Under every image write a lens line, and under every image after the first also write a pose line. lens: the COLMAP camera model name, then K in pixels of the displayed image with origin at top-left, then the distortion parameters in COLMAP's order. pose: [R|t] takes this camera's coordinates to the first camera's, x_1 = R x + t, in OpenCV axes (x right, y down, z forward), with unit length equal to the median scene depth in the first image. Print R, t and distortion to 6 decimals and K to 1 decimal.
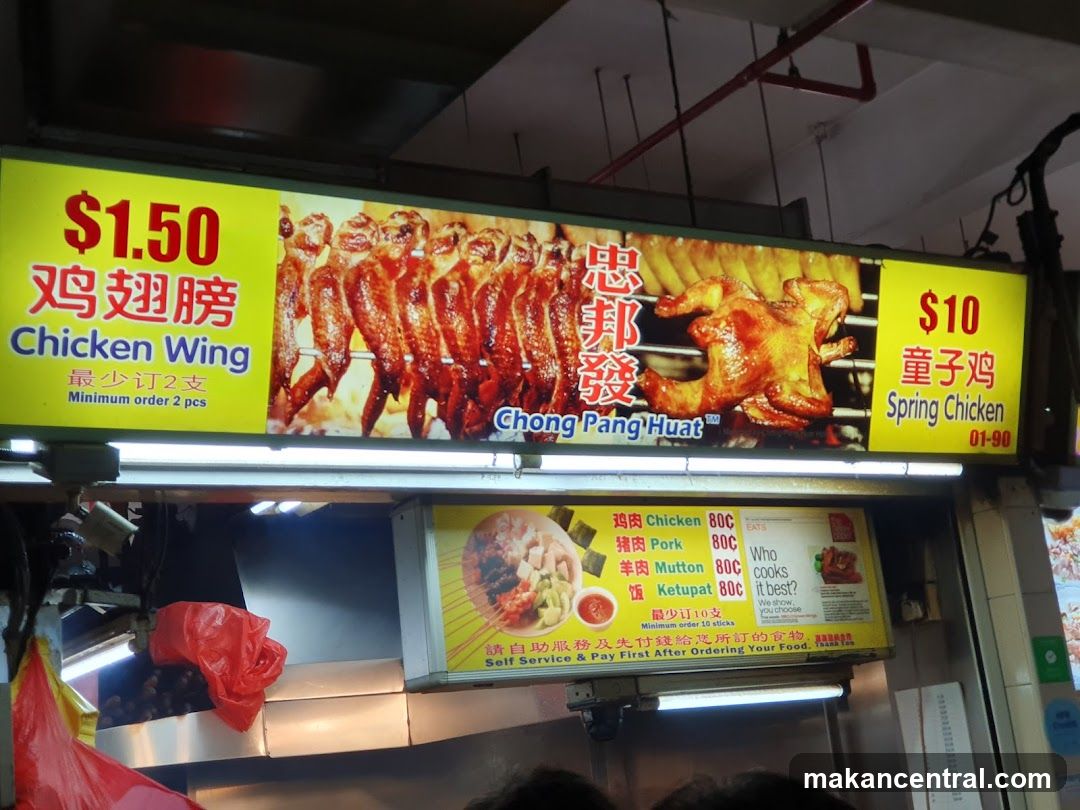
lens RADIAL K [[1584.8, 0, 533.7], [0, 1584.8, 402.8], [0, 0, 1]] dist [0.254902, -1.154539]
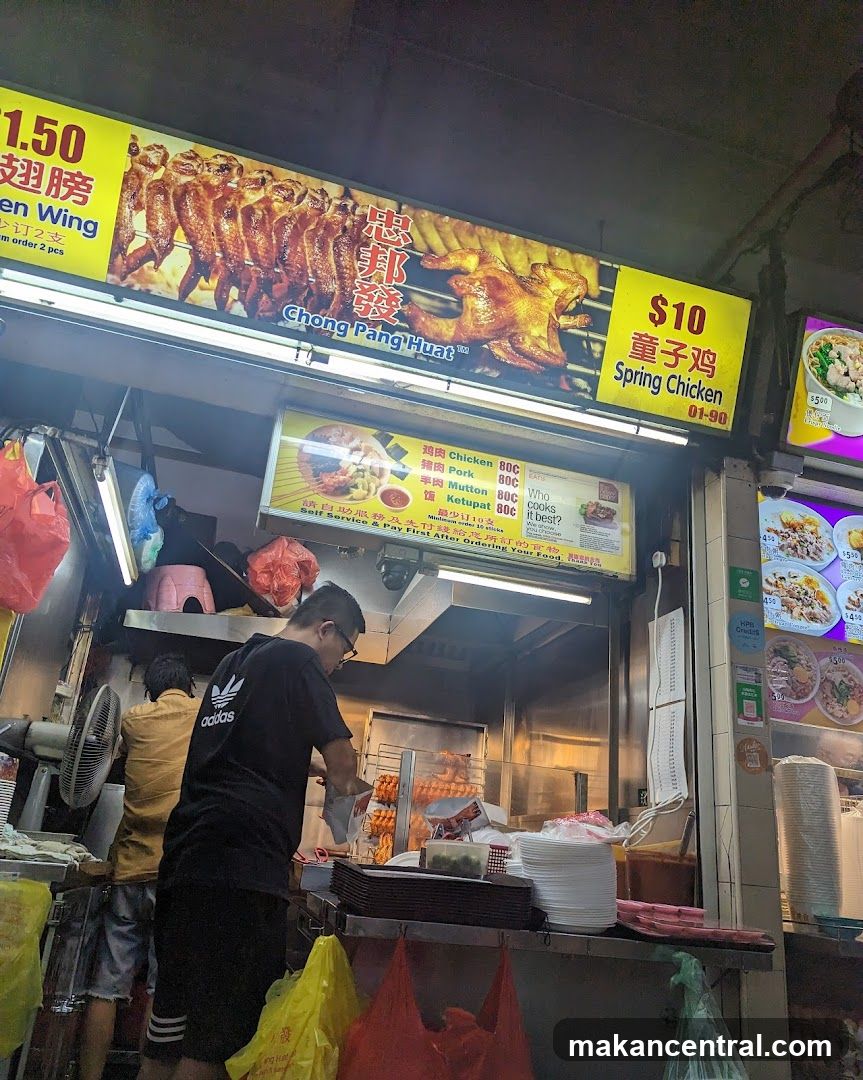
lens RADIAL K [[787.6, 0, 428.2], [0, 787.6, 589.9], [0, 0, 1]] dist [0.076650, -0.068713]
pose [[0.942783, 0.088308, -0.321499, 0.341270], [-0.113515, 0.991693, -0.060485, 0.278925], [0.313487, 0.093520, 0.944976, 0.350588]]
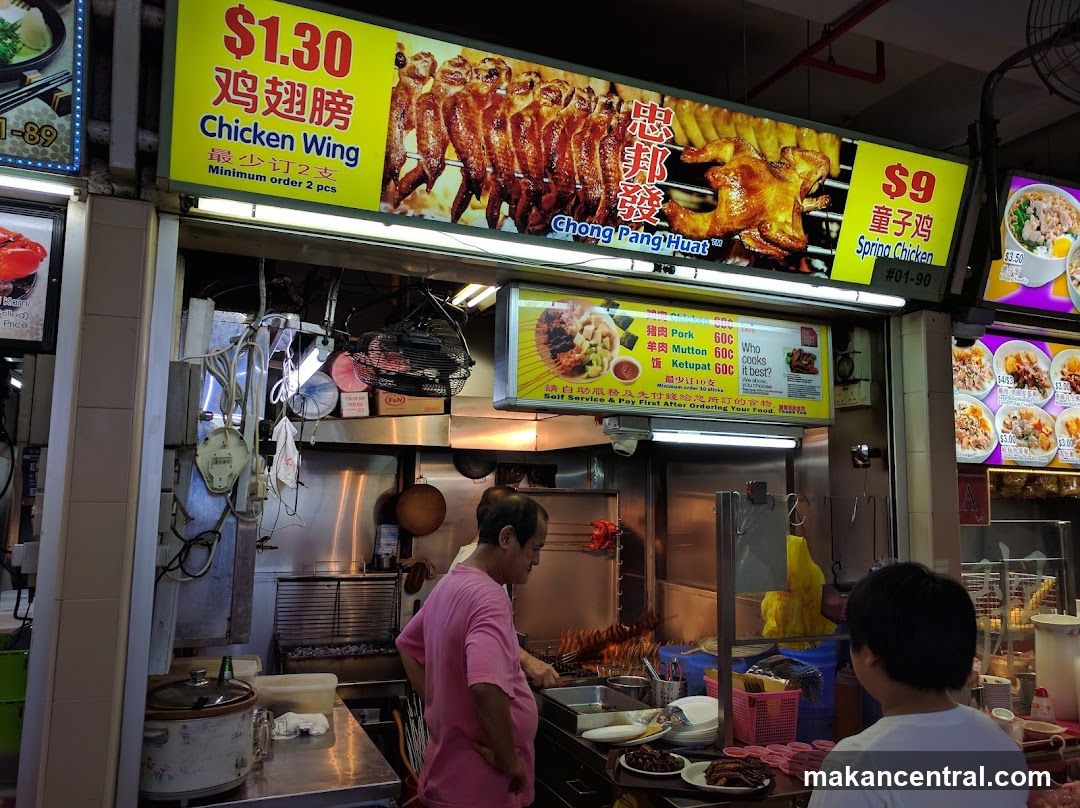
lens RADIAL K [[815.6, 0, 540.0], [0, 815.6, 404.0], [0, 0, 1]] dist [-0.007293, 0.061391]
pose [[0.981568, 0.106338, -0.158797, 0.091837], [-0.082960, 0.985618, 0.147221, 0.059665], [0.172169, -0.131334, 0.976273, 0.256490]]
